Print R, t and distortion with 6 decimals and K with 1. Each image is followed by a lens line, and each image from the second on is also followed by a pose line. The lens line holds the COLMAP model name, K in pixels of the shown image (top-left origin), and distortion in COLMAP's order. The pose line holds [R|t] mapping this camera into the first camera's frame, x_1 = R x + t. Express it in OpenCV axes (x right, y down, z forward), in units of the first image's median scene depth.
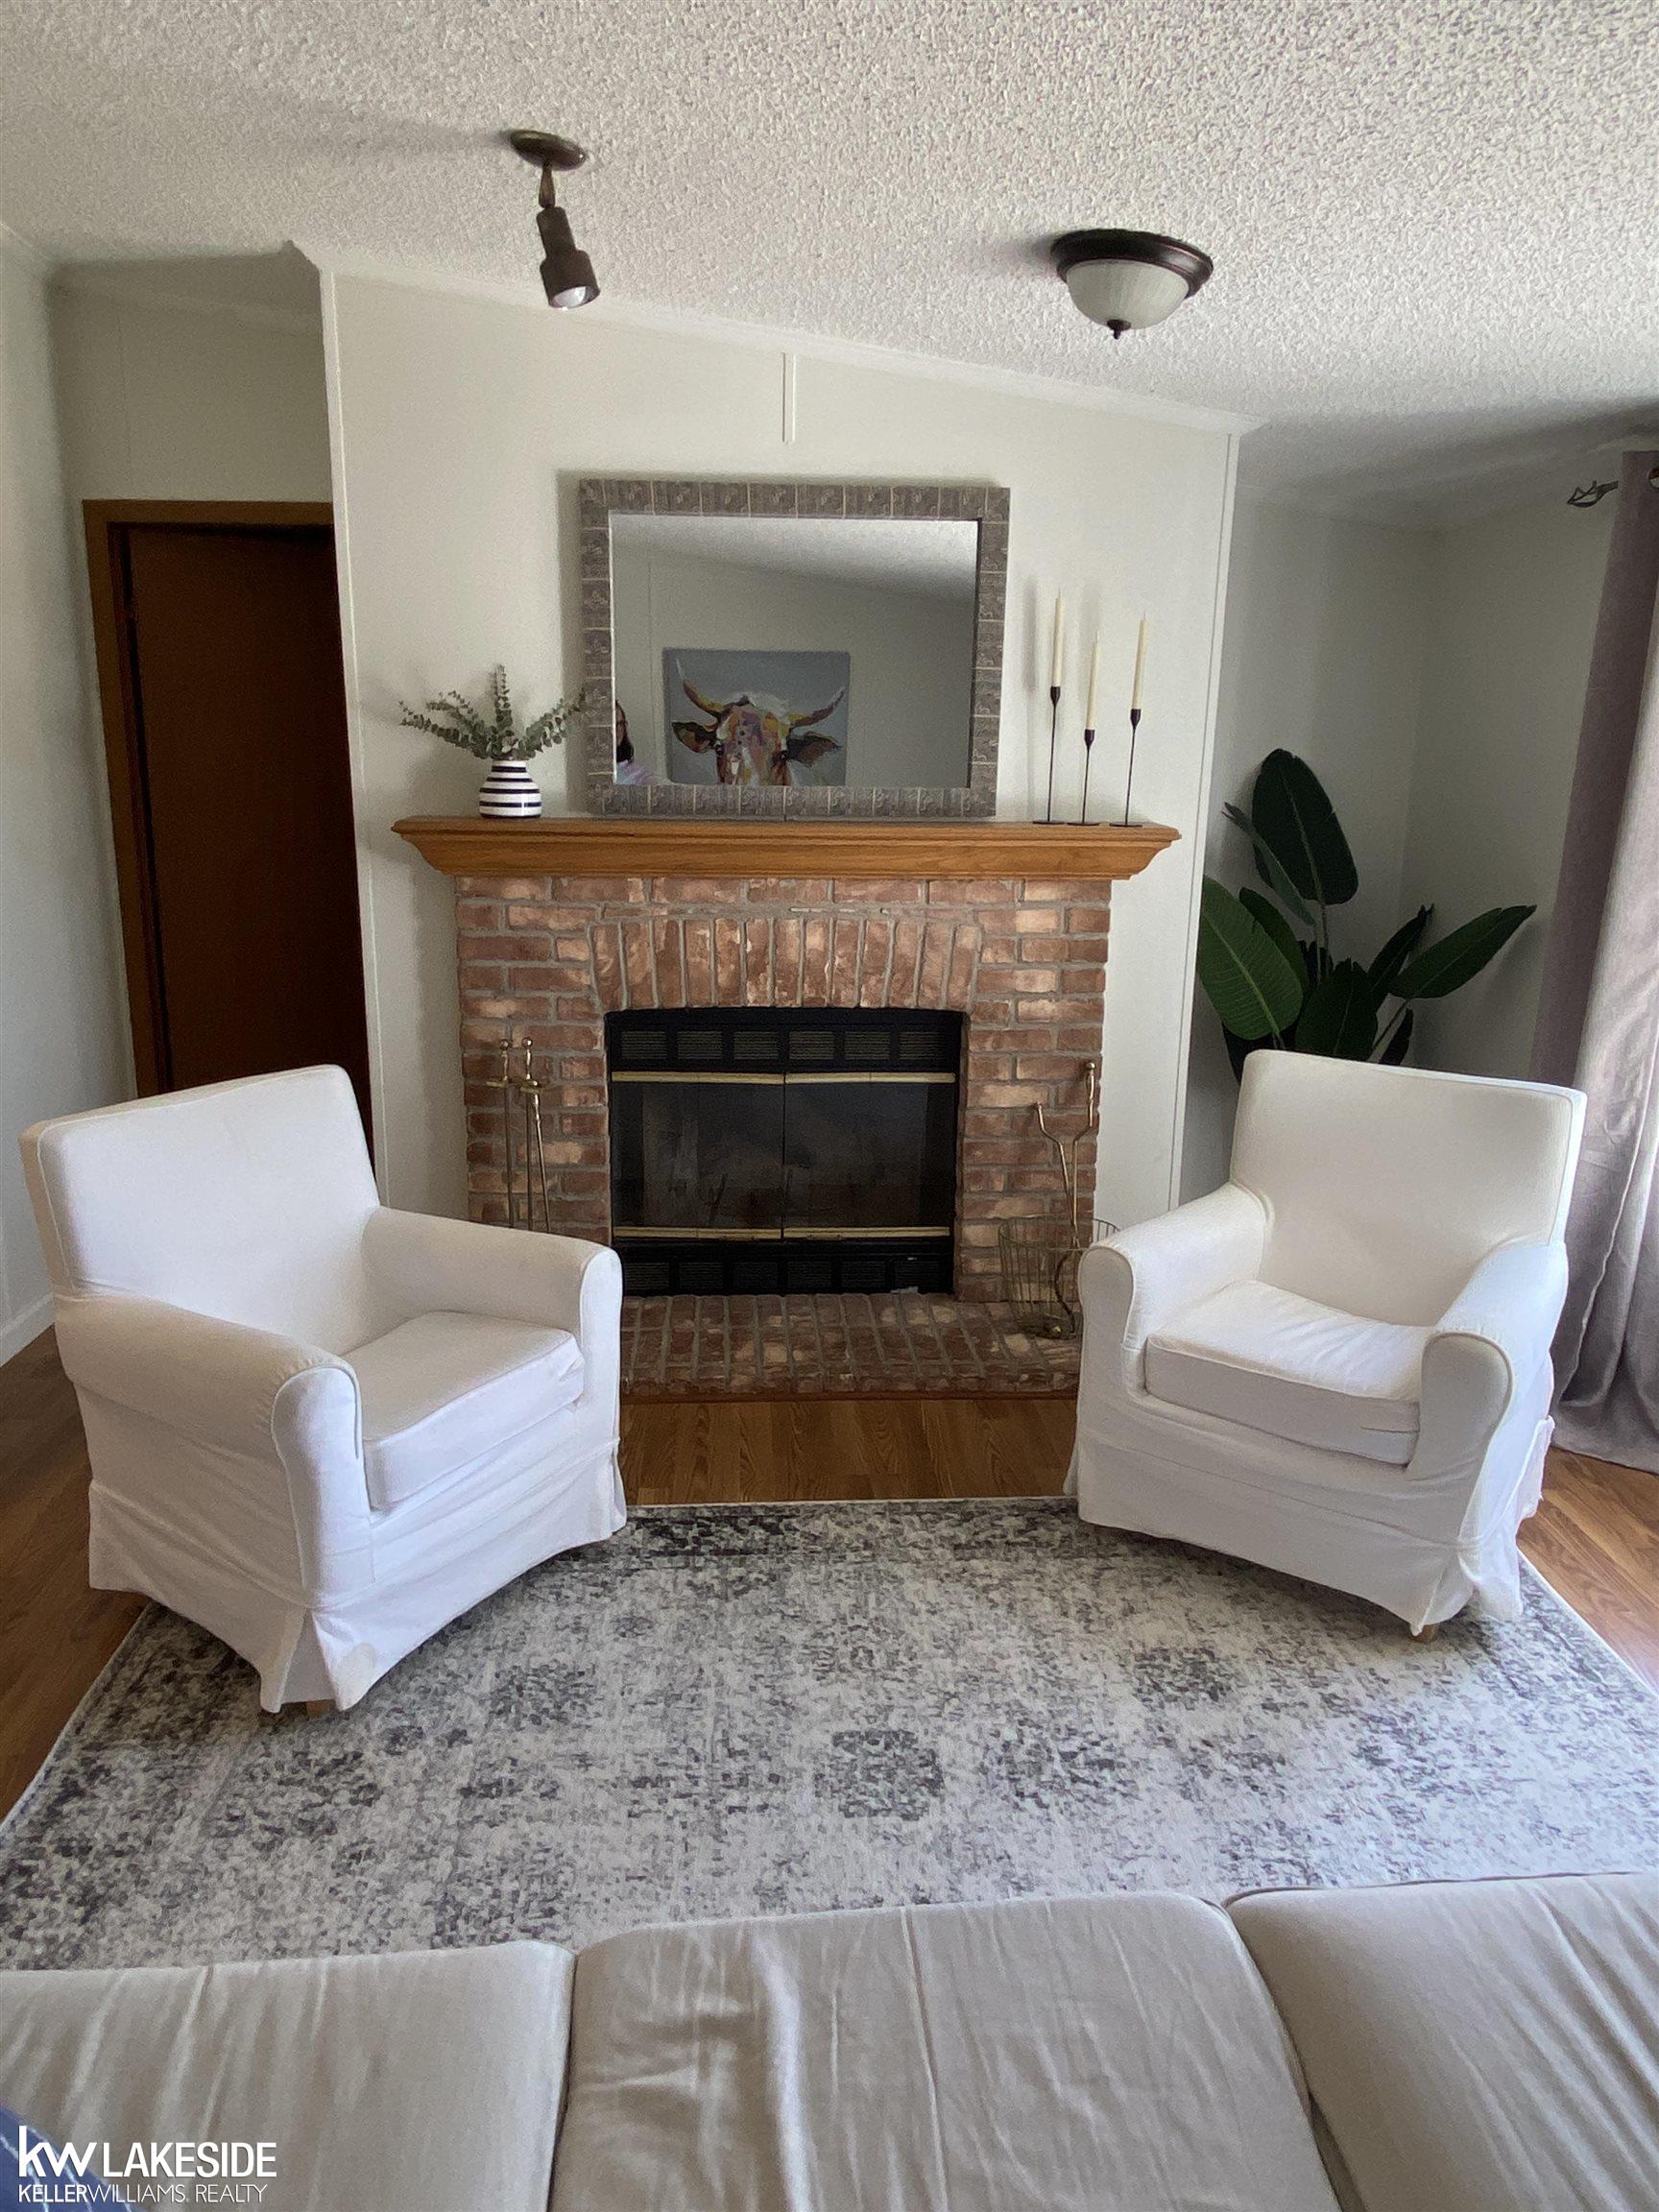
lens RADIAL K [[1406.3, 0, 824.8], [0, 1406.3, 1109.5], [0, 0, 1]] dist [0.000091, -0.000006]
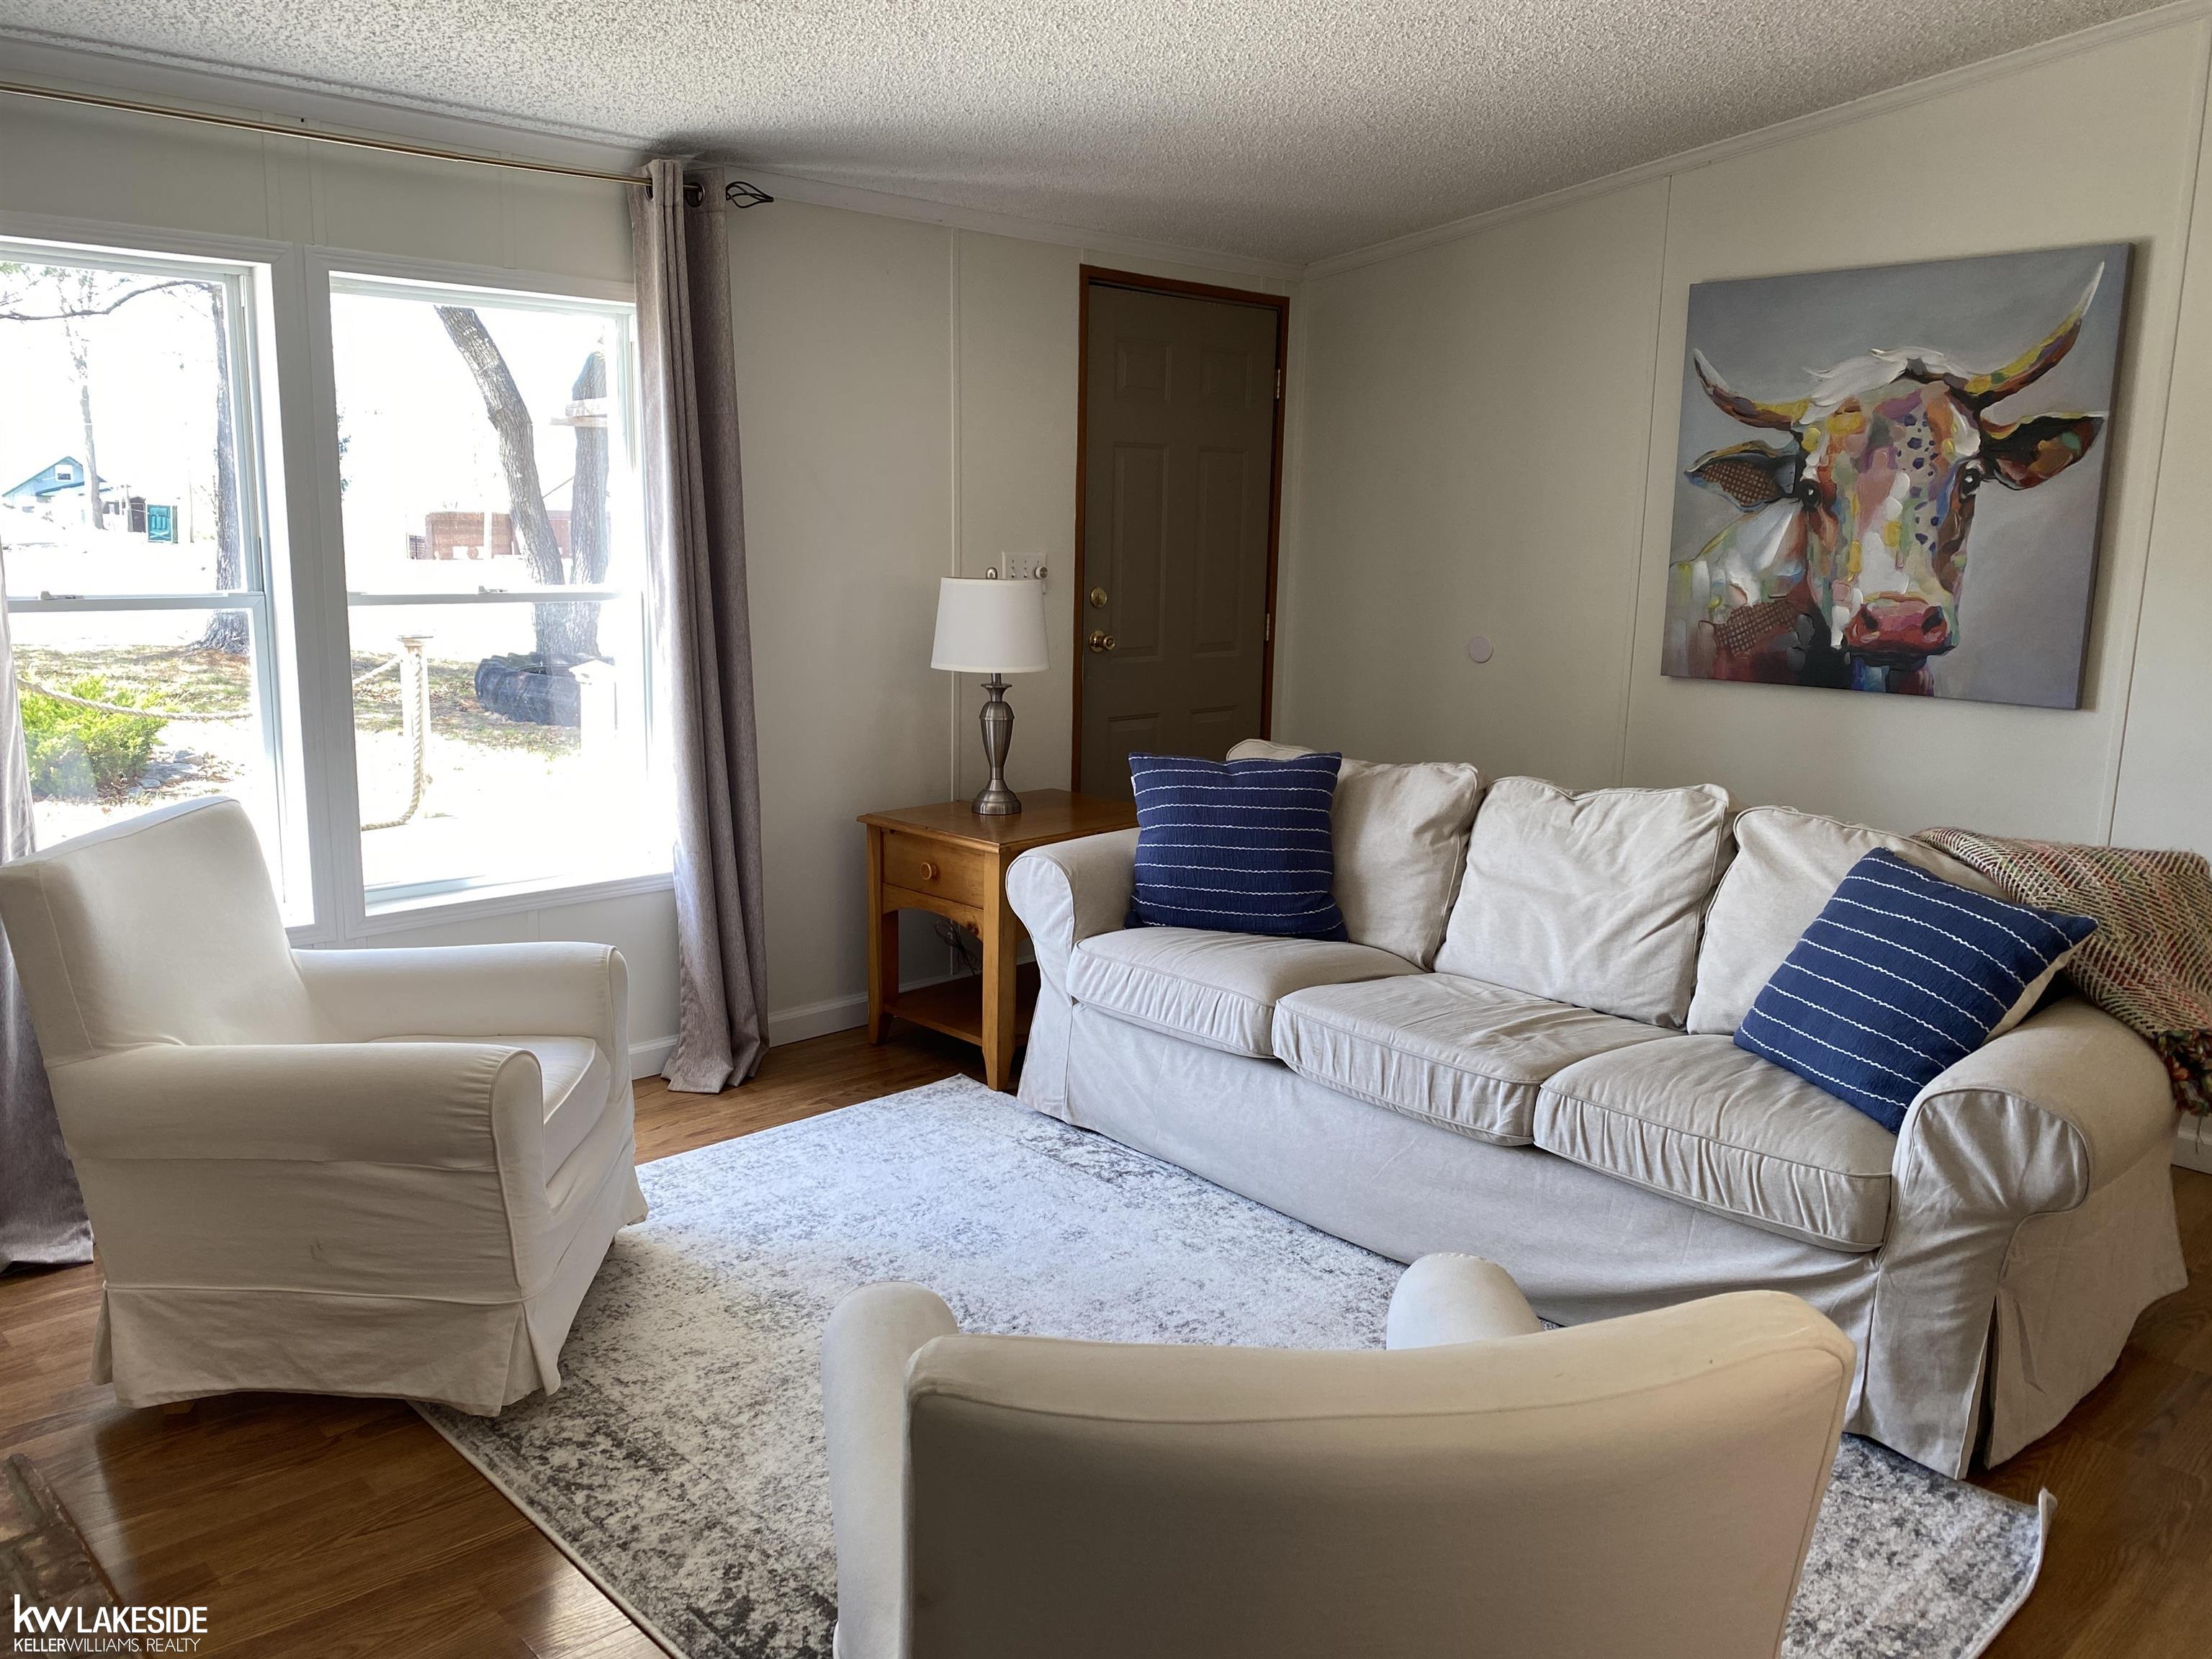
lens RADIAL K [[1675.4, 0, 1105.2], [0, 1675.4, 828.3], [0, 0, 1]] dist [0.000298, 0.000053]
pose [[-0.634019, -0.168577, 0.754719, -0.790337], [0.163956, 0.924461, 0.344225, -0.321902], [-0.755737, 0.341986, -0.558487, 1.409246]]
